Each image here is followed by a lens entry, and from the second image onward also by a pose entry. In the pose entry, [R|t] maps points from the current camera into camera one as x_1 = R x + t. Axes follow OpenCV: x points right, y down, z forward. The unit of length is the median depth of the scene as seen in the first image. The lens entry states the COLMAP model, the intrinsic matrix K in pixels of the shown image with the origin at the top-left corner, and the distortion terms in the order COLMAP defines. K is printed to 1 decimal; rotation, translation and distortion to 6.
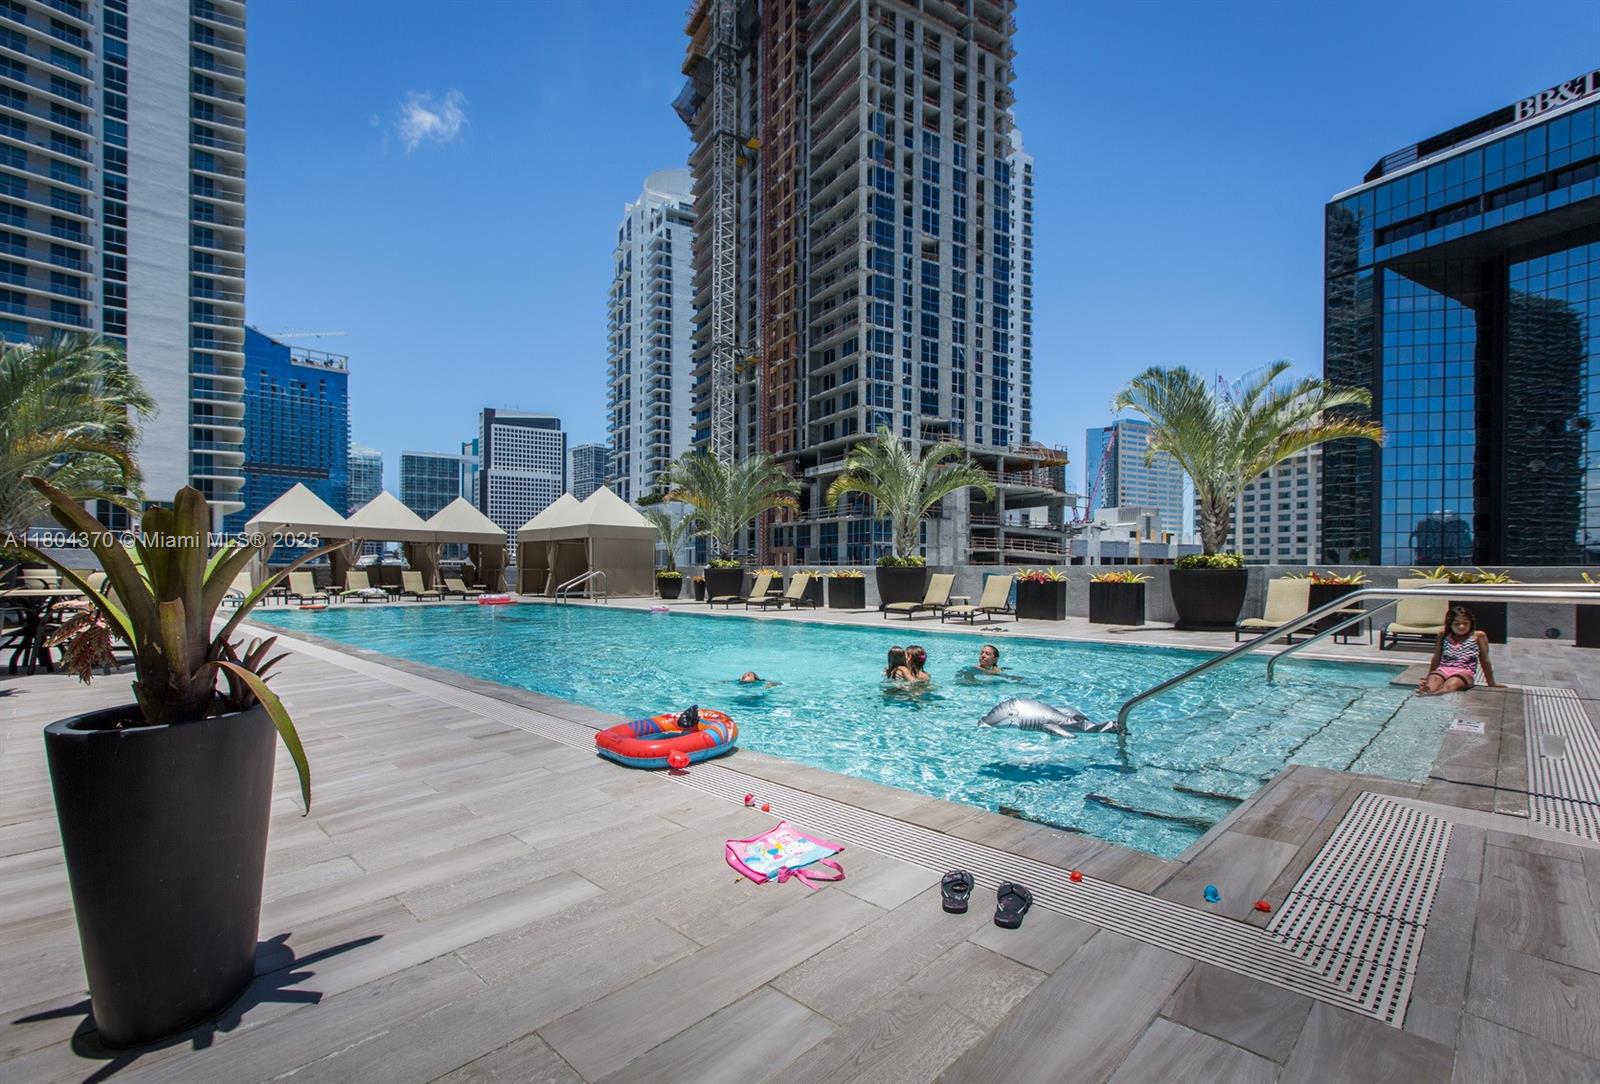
lens RADIAL K [[727.0, 0, 821.7], [0, 727.0, 577.0], [0, 0, 1]] dist [0.002563, -0.001133]
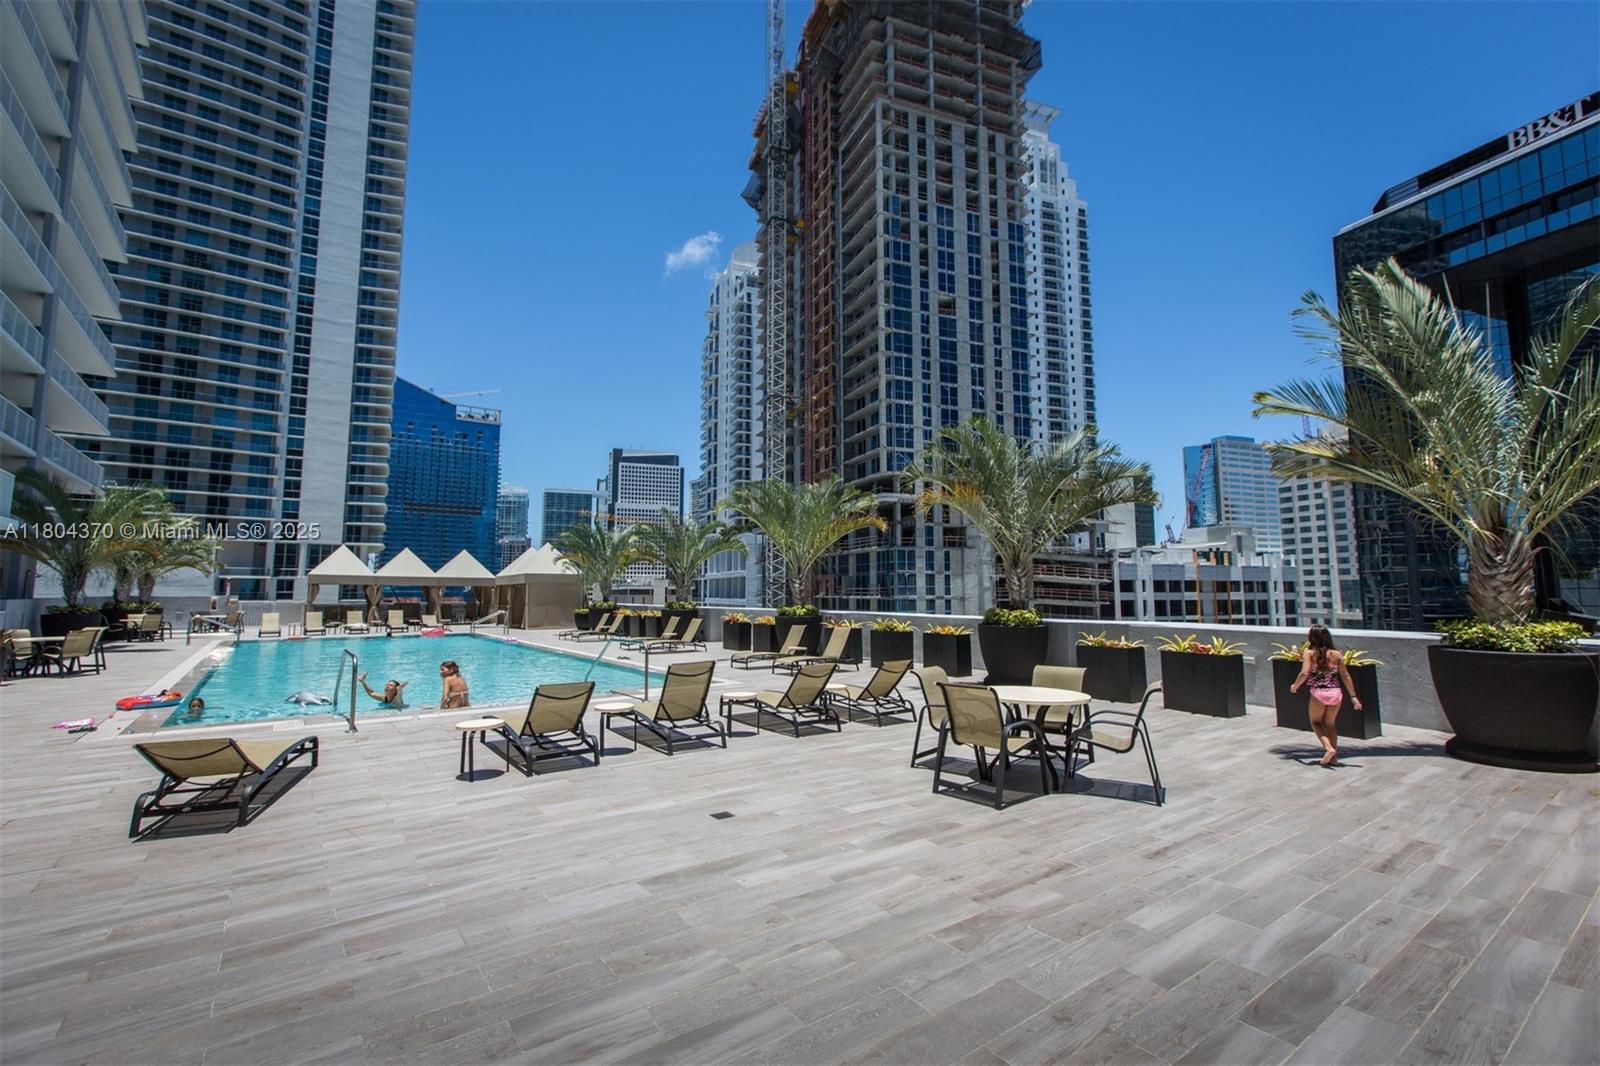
lens RADIAL K [[727.0, 0, 844.2], [0, 727.0, 519.0], [0, 0, 1]] dist [0.002563, -0.001133]
pose [[0.987871, -0.023057, -0.153555, 0.153659], [0.006428, 0.994139, -0.107921, -0.007829], [0.155143, 0.105625, 0.982229, -0.078670]]
